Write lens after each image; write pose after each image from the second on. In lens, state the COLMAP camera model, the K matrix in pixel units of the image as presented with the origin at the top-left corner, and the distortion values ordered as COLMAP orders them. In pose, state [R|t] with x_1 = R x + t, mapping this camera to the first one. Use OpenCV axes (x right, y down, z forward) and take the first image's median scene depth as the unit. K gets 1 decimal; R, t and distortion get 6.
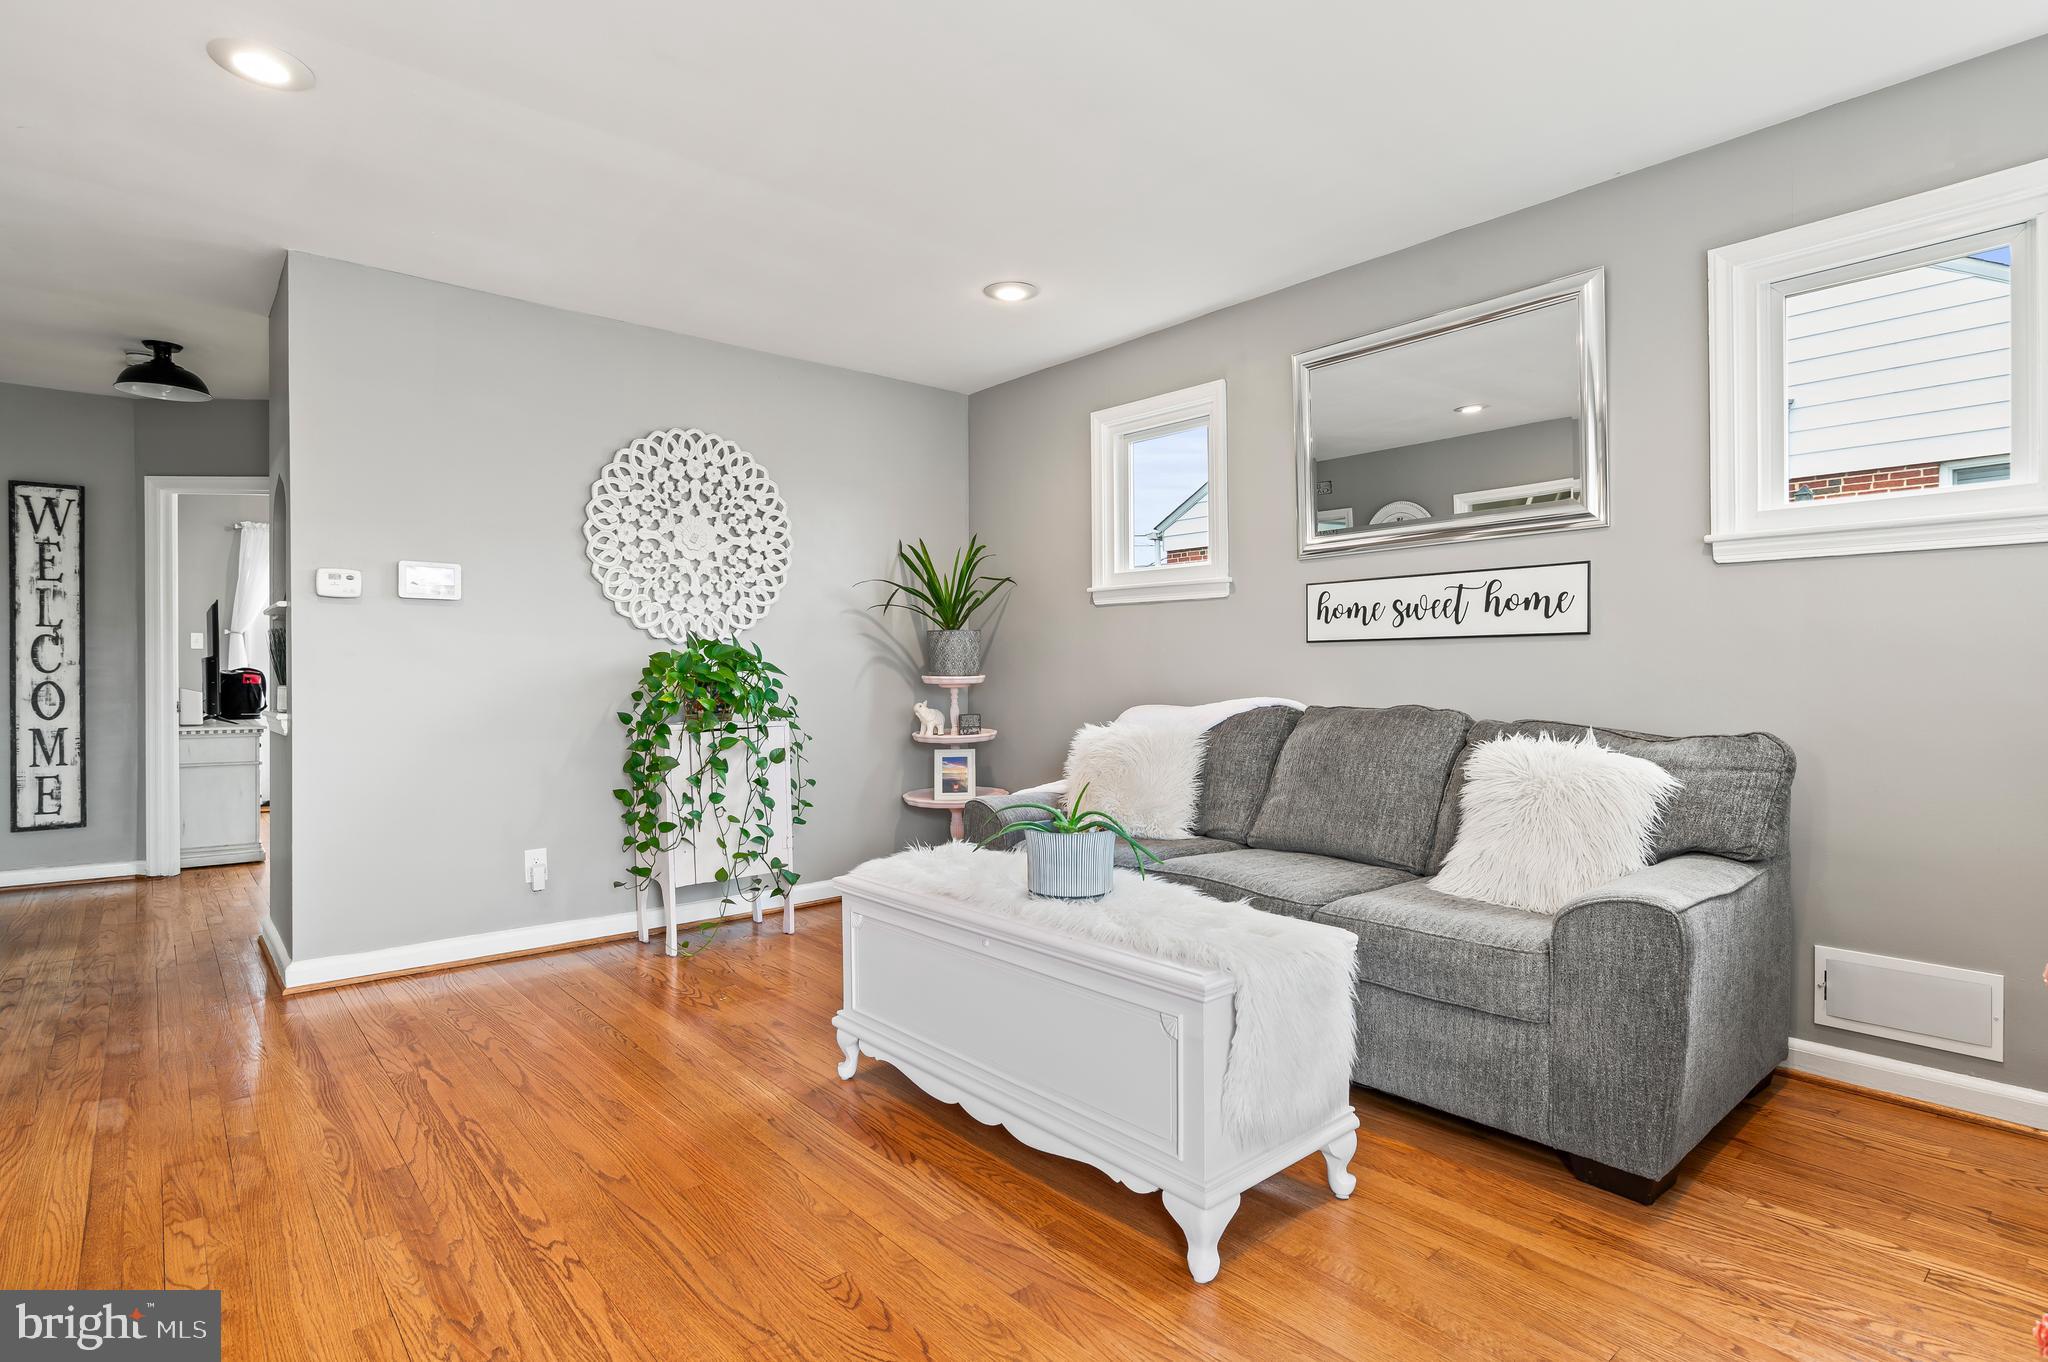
lens RADIAL K [[1035.4, 0, 1014.2], [0, 1035.4, 664.2], [0, 0, 1]] dist [-0.003939, -0.000231]
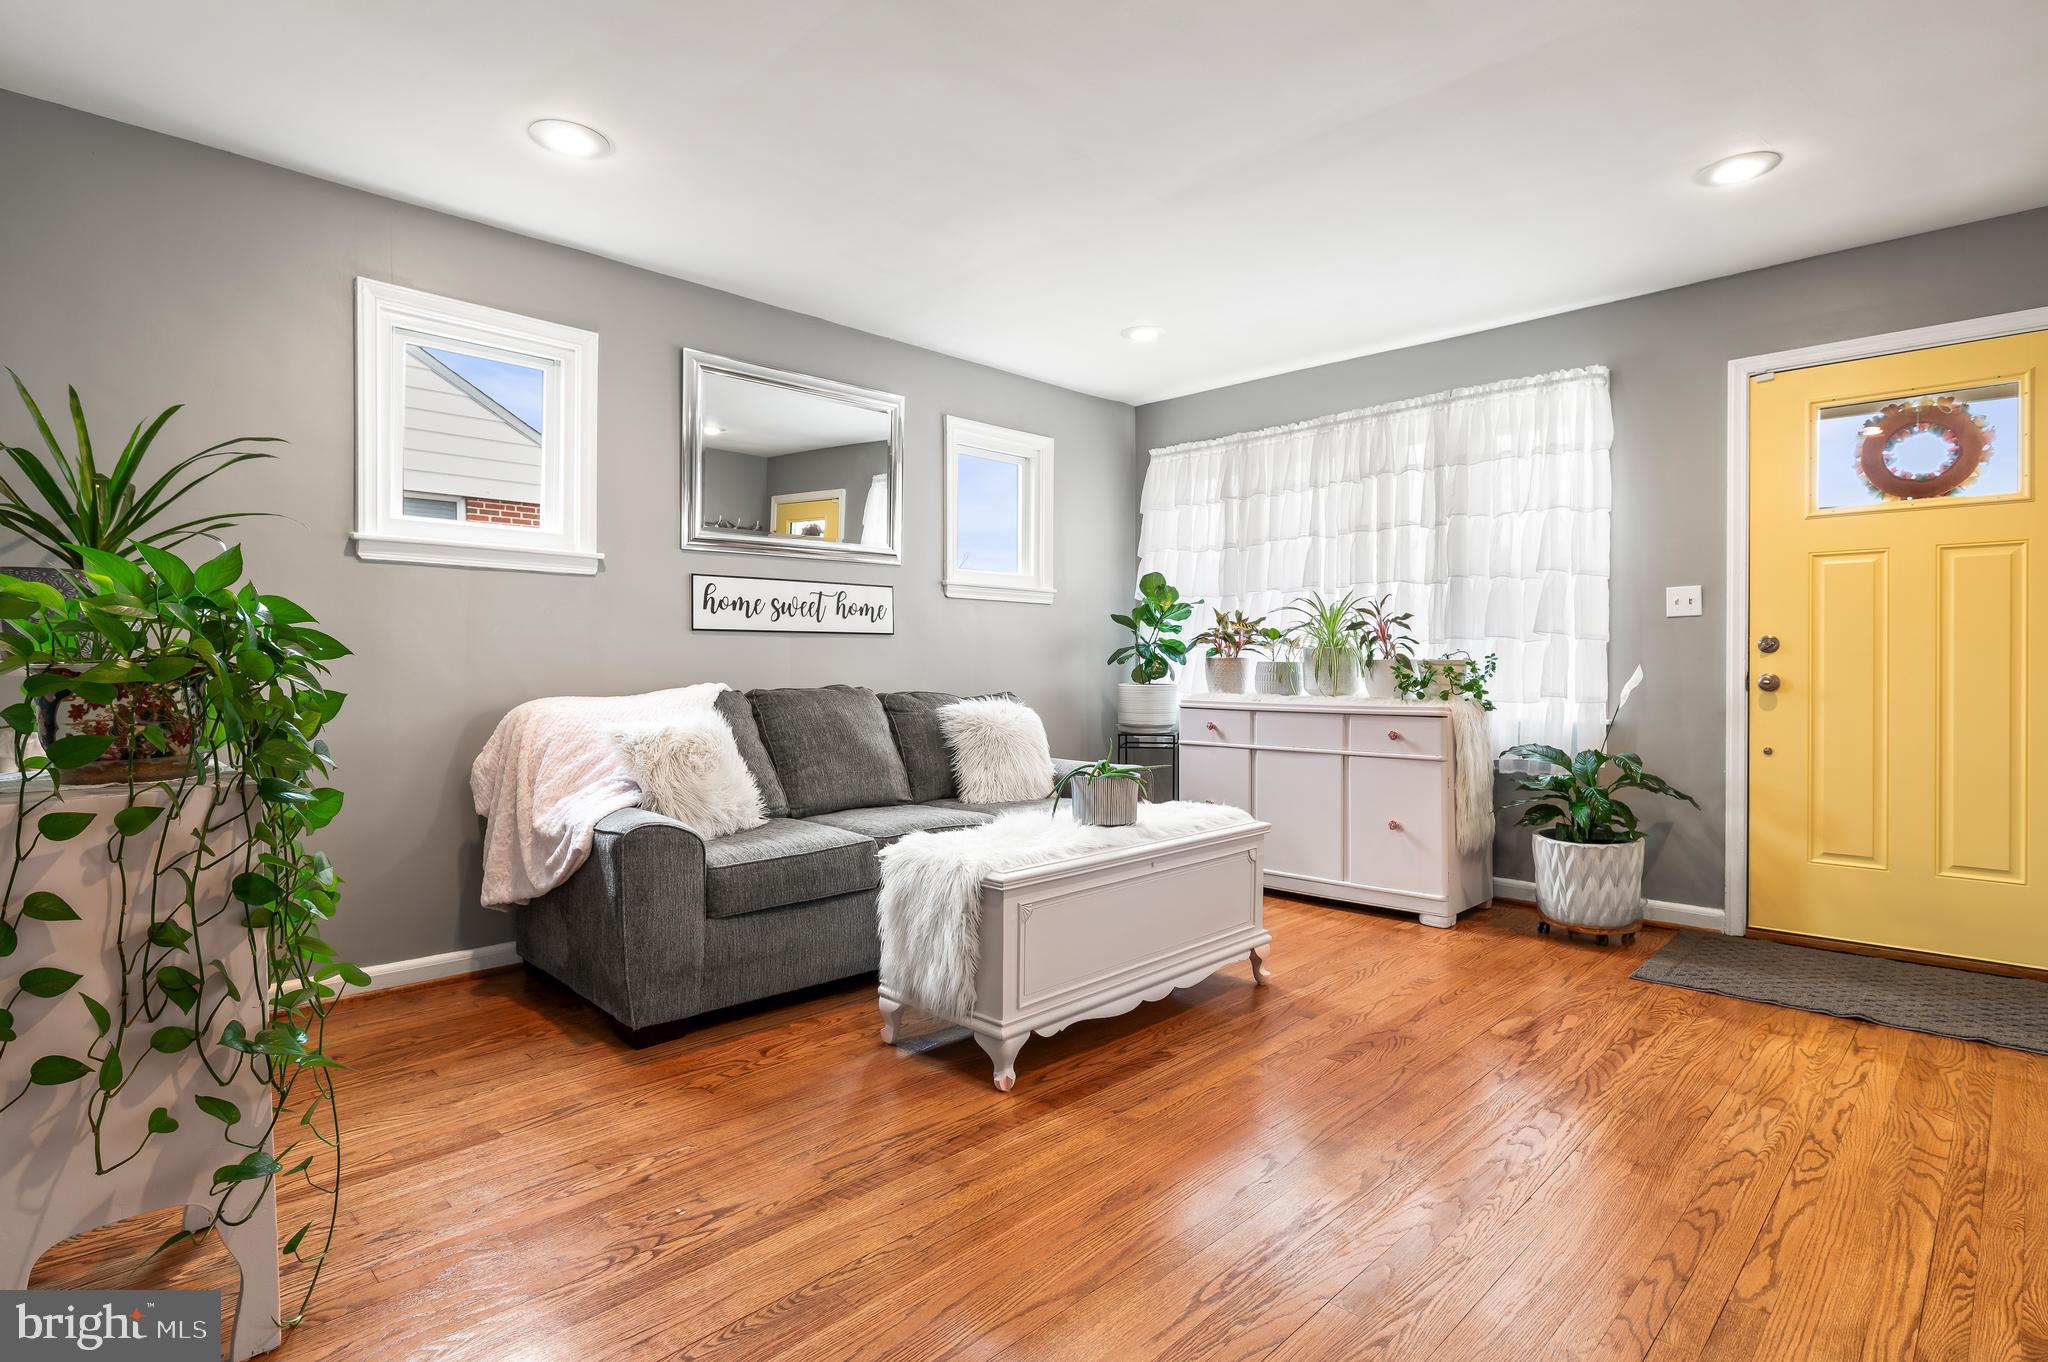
lens RADIAL K [[1035.4, 0, 1014.2], [0, 1035.4, 664.2], [0, 0, 1]] dist [-0.003939, -0.000231]
pose [[-0.084783, 0.001354, 0.996398, -0.850763], [-0.007274, 0.999972, -0.001978, 0.014070], [-0.996373, -0.007416, -0.084771, 0.835409]]
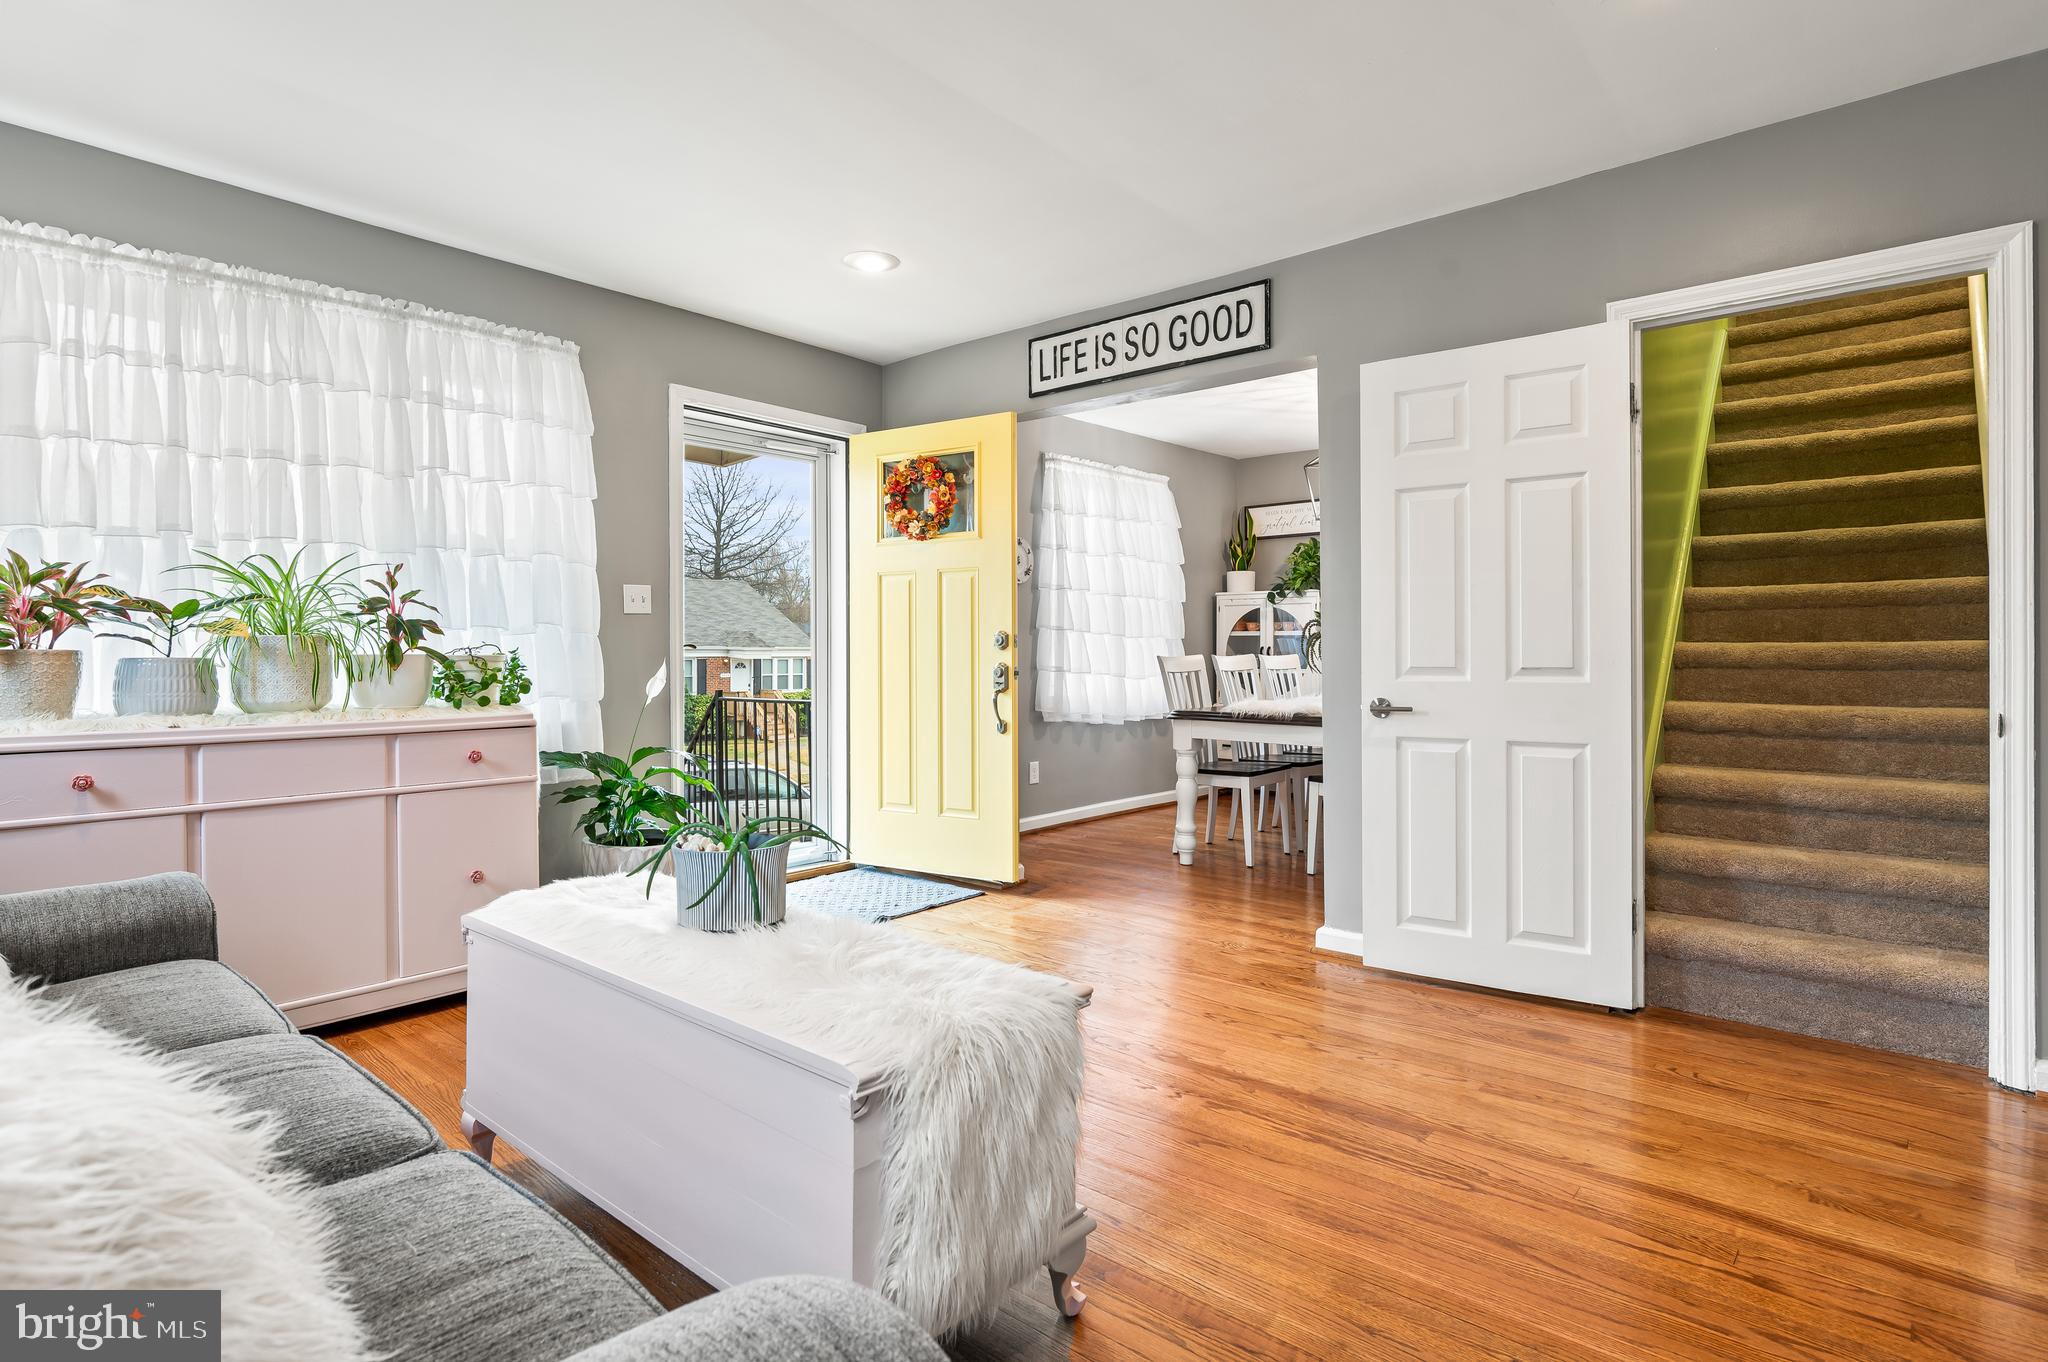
lens RADIAL K [[1035.4, 0, 1014.2], [0, 1035.4, 664.2], [0, 0, 1]] dist [-0.003939, -0.000231]
pose [[-0.989312, 0.004447, -0.145743, -0.032900], [0.004177, 0.999989, 0.002155, 0.010998], [0.145751, 0.001523, -0.989320, 1.246691]]
